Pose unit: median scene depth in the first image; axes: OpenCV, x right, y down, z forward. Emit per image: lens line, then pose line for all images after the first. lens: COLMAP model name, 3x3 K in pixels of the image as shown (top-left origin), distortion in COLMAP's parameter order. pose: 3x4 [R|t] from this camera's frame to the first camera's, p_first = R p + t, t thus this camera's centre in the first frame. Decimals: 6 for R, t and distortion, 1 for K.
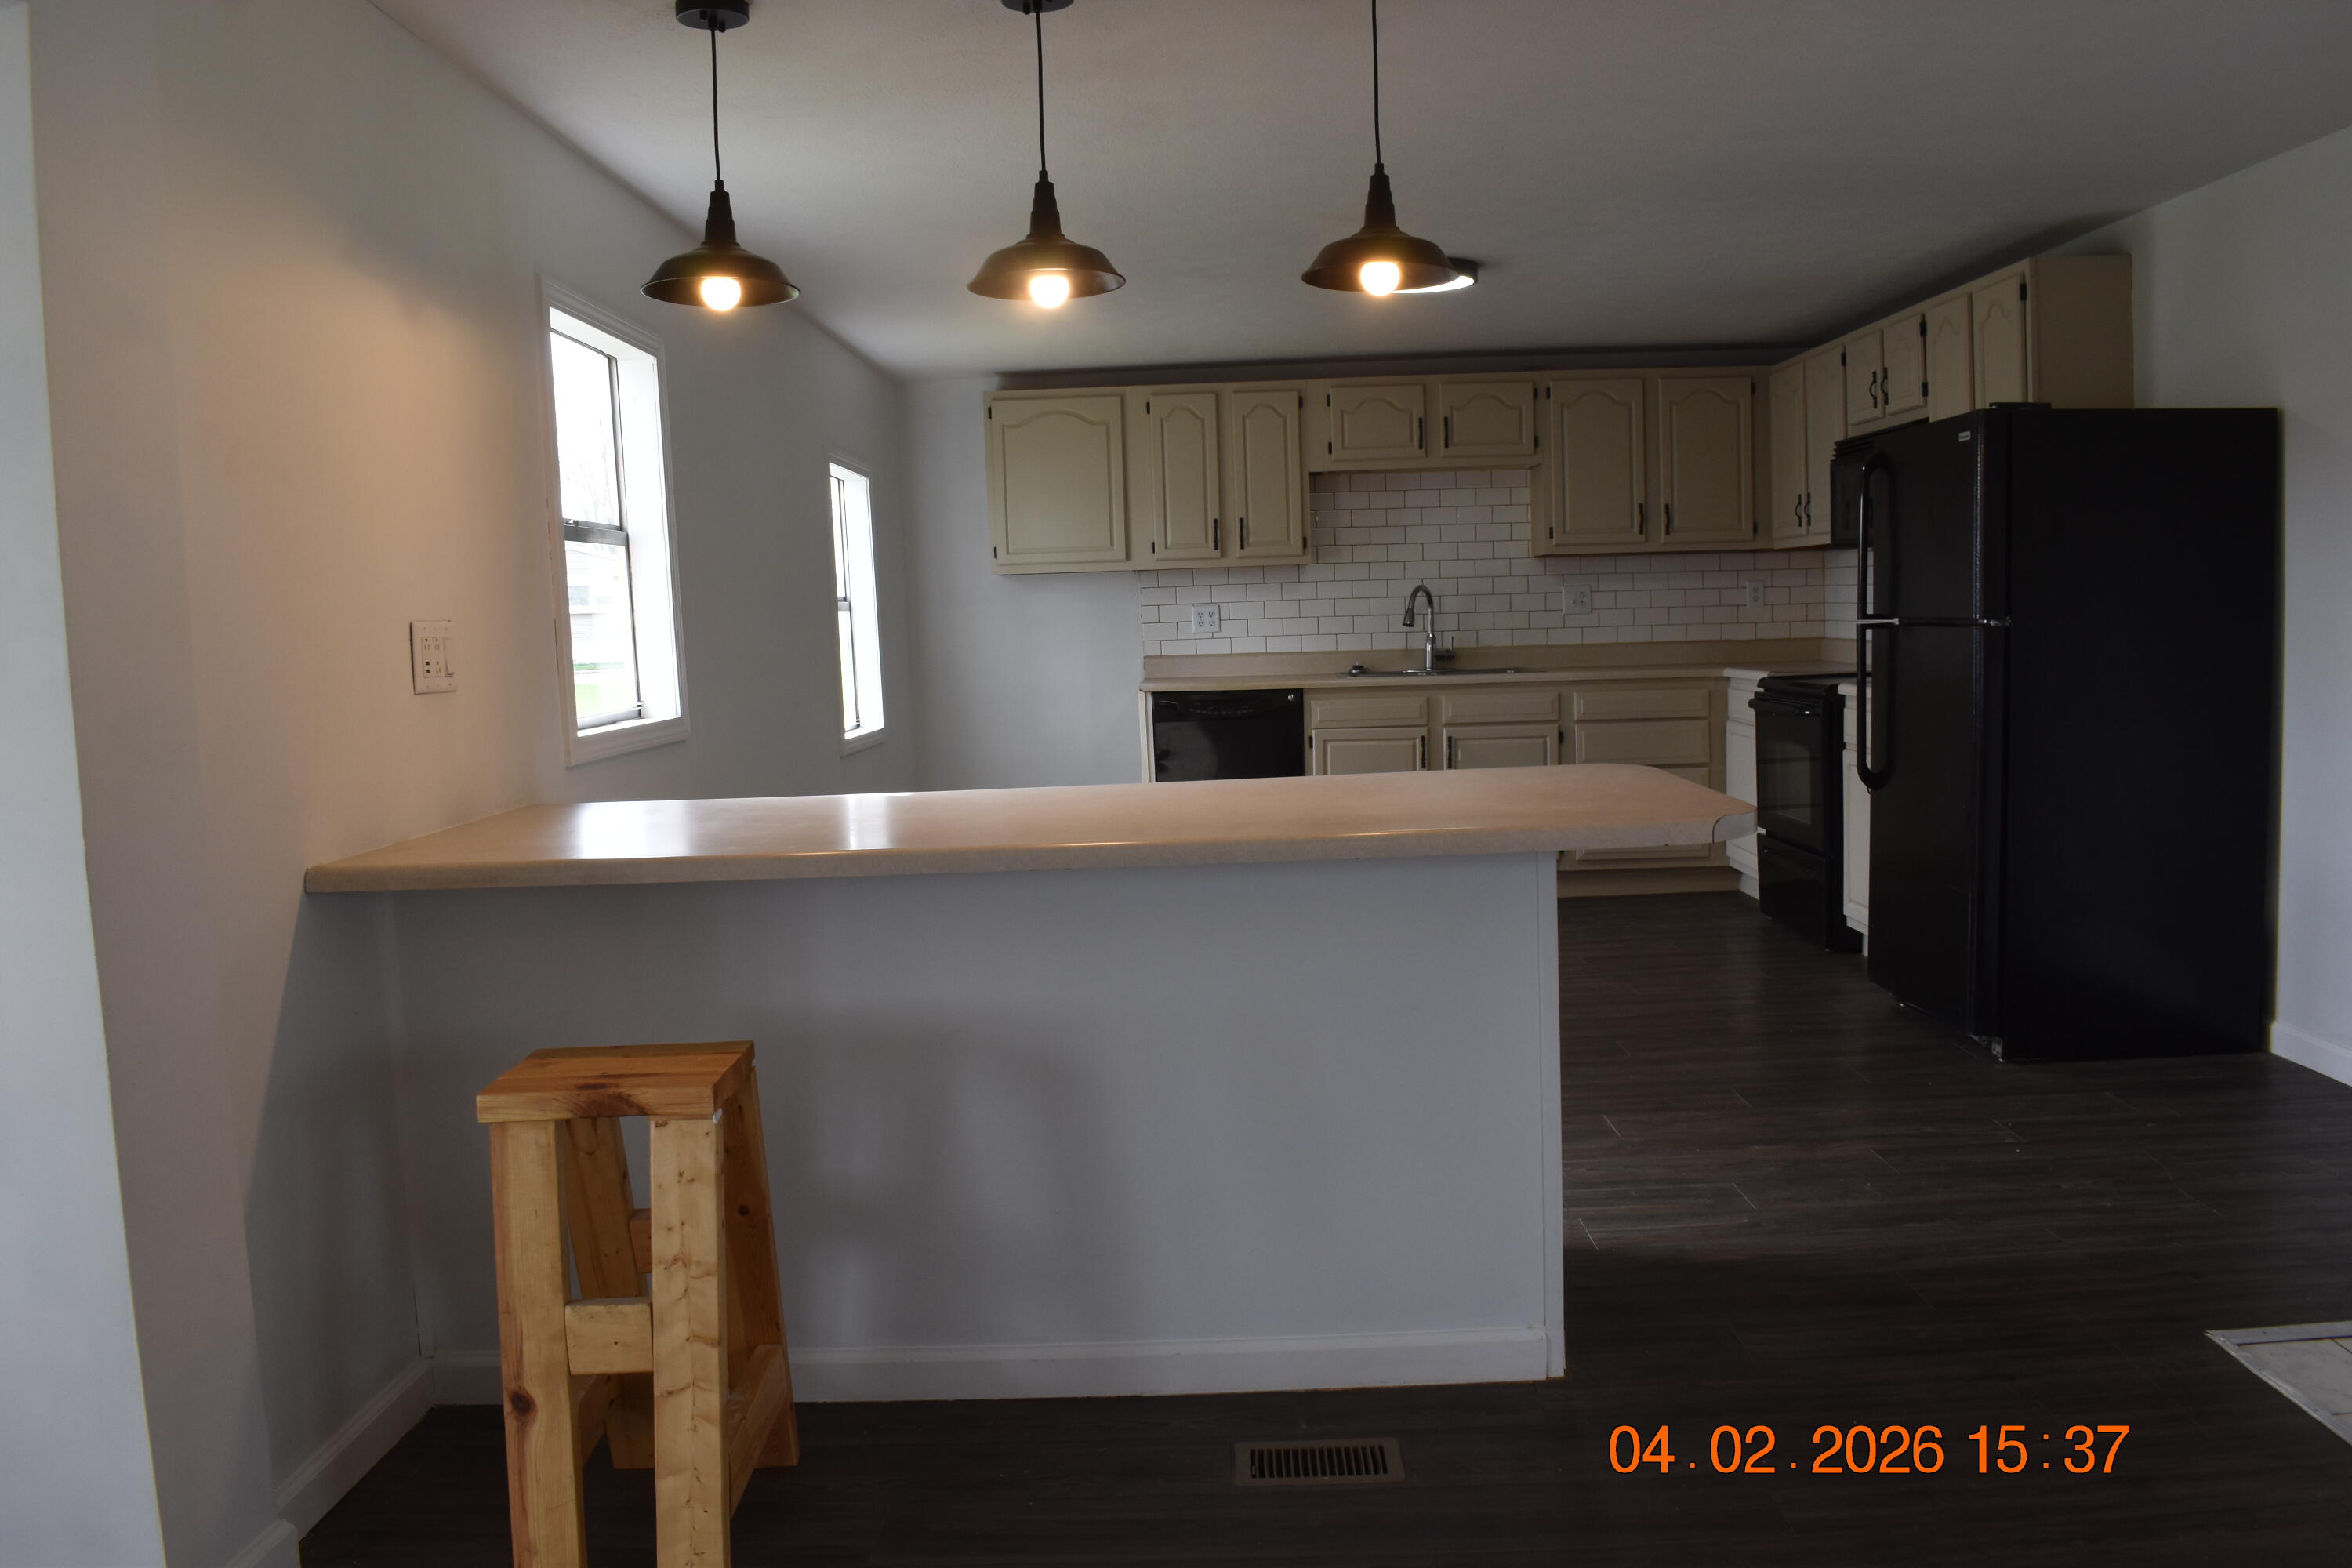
lens RADIAL K [[1827.1, 0, 1176.0], [0, 1827.1, 784.0], [0, 0, 1]] dist [-0.091686, 0.003946]
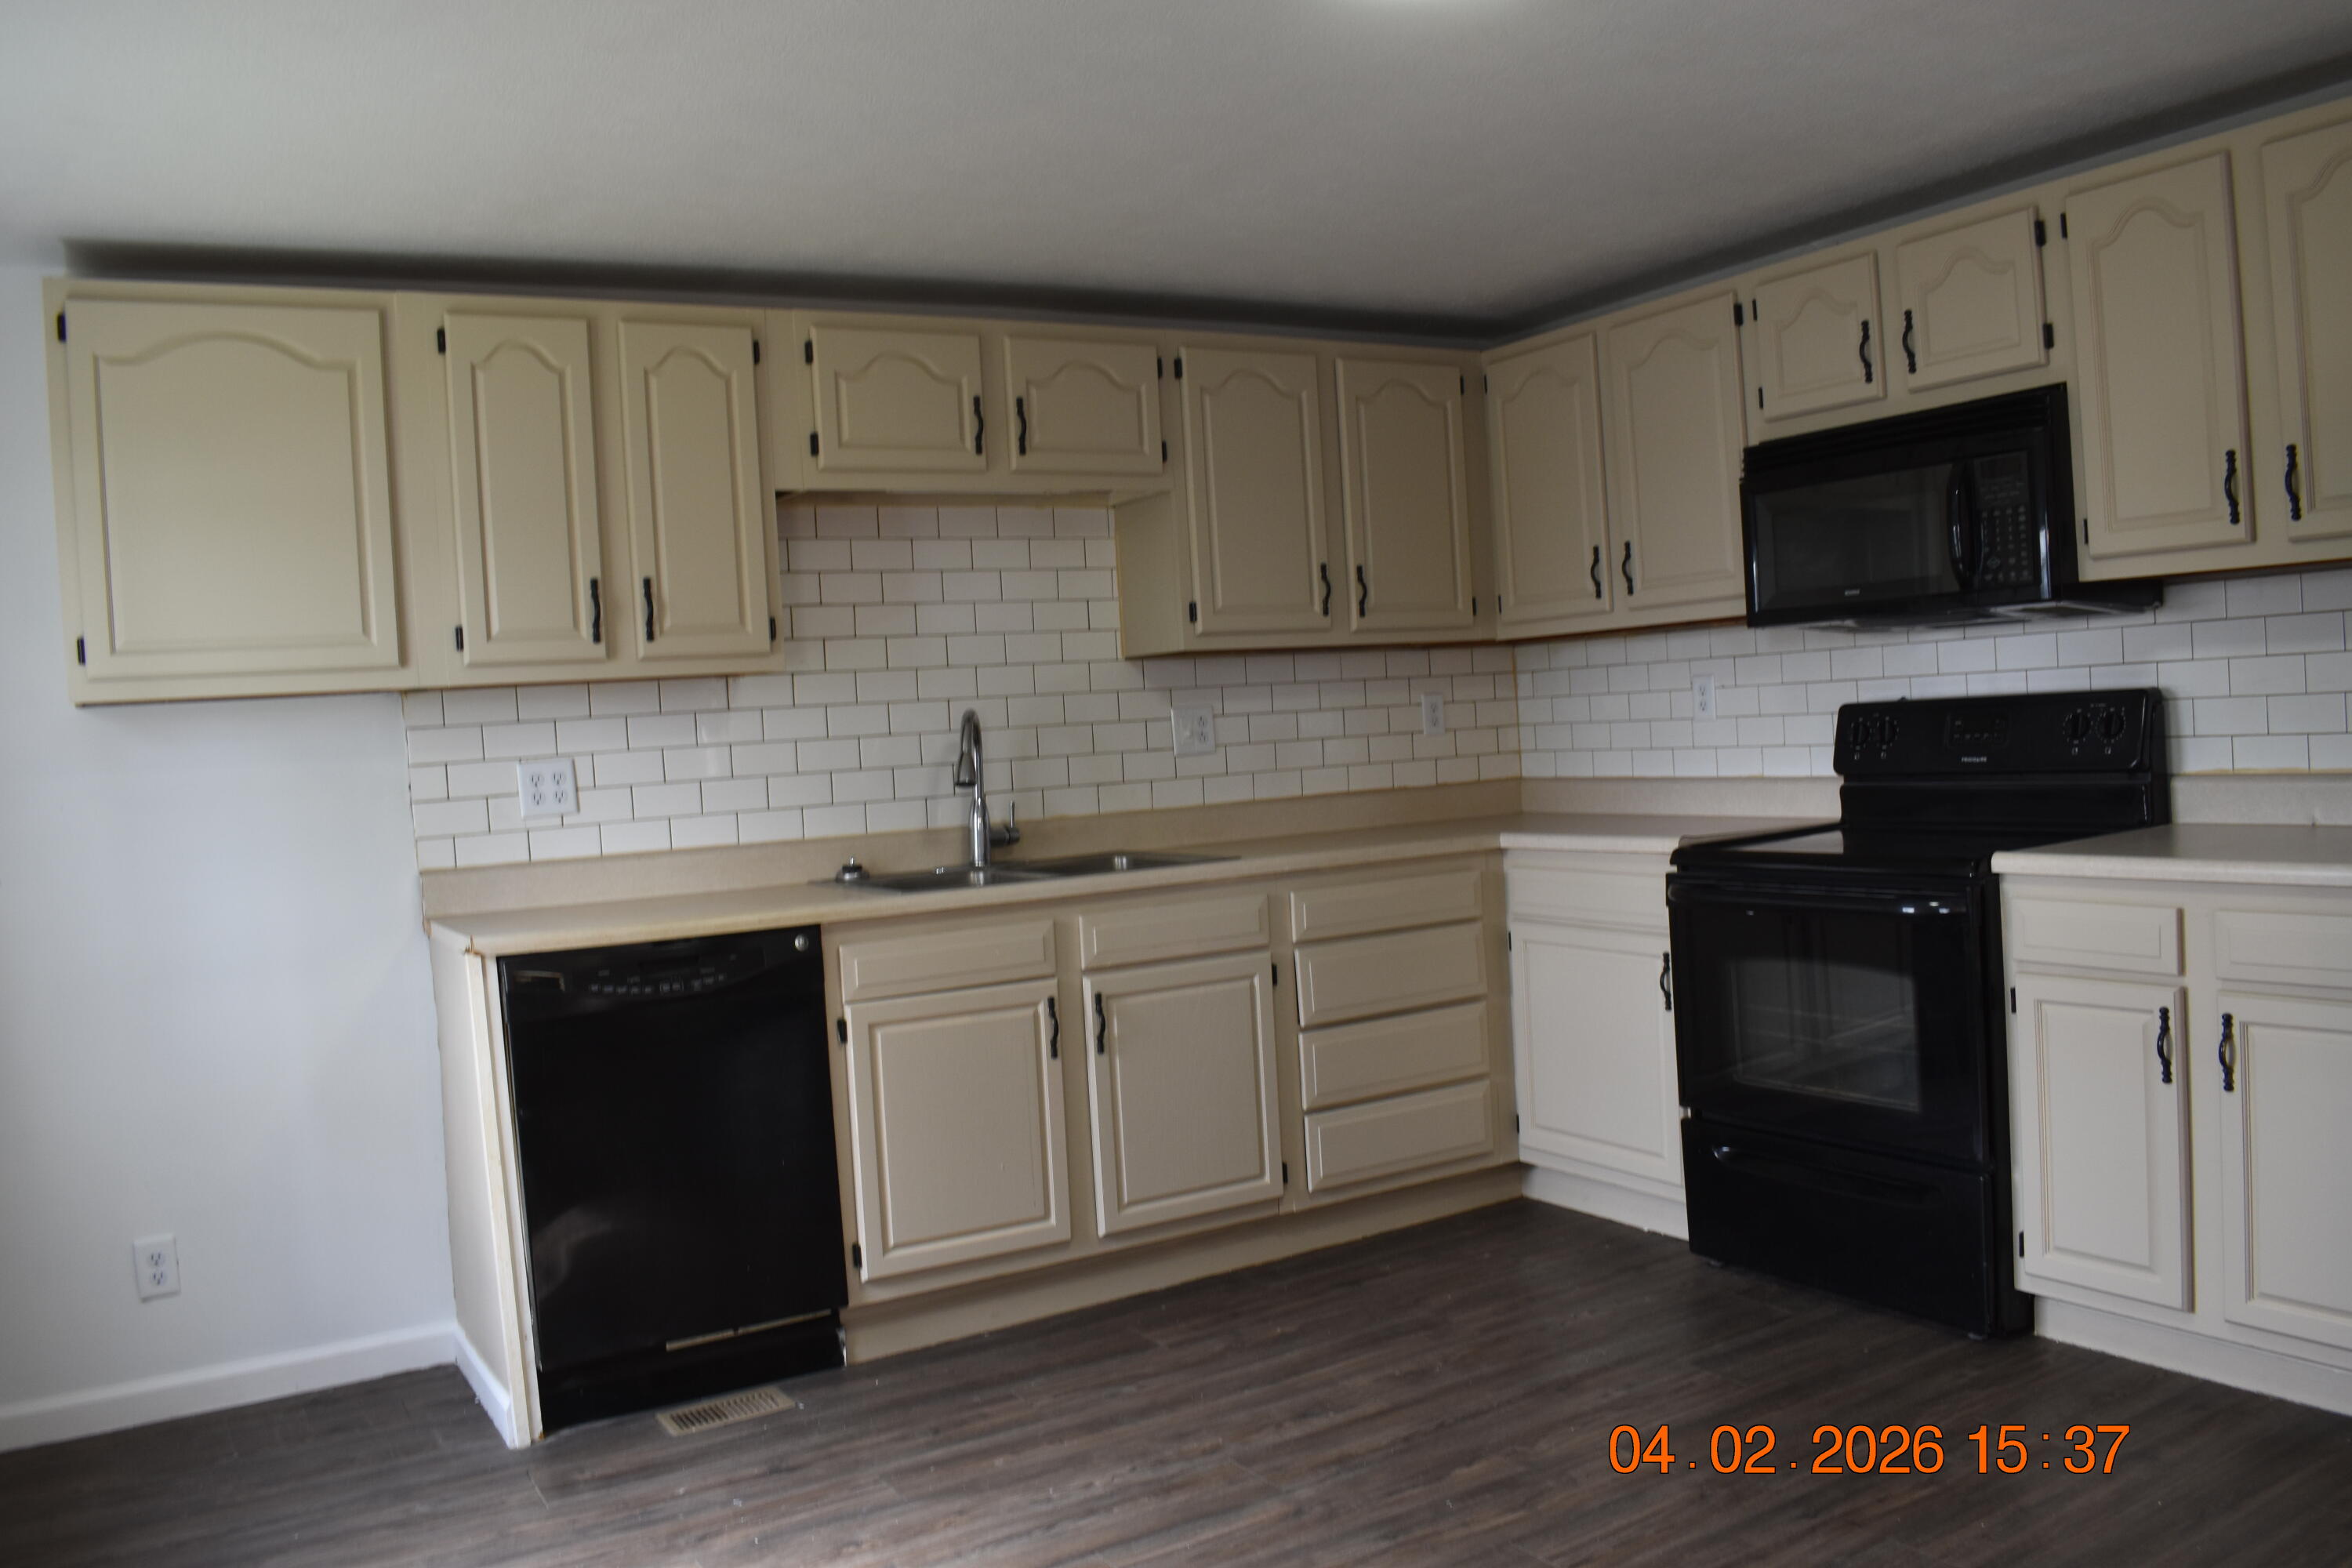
lens RADIAL K [[1827.1, 0, 1176.0], [0, 1827.1, 784.0], [0, 0, 1]] dist [-0.091686, 0.003946]
pose [[0.851930, -0.036854, 0.522358, -0.097826], [0.081736, 0.994653, -0.063131, -0.049095], [-0.517238, 0.096479, 0.850386, 0.521107]]
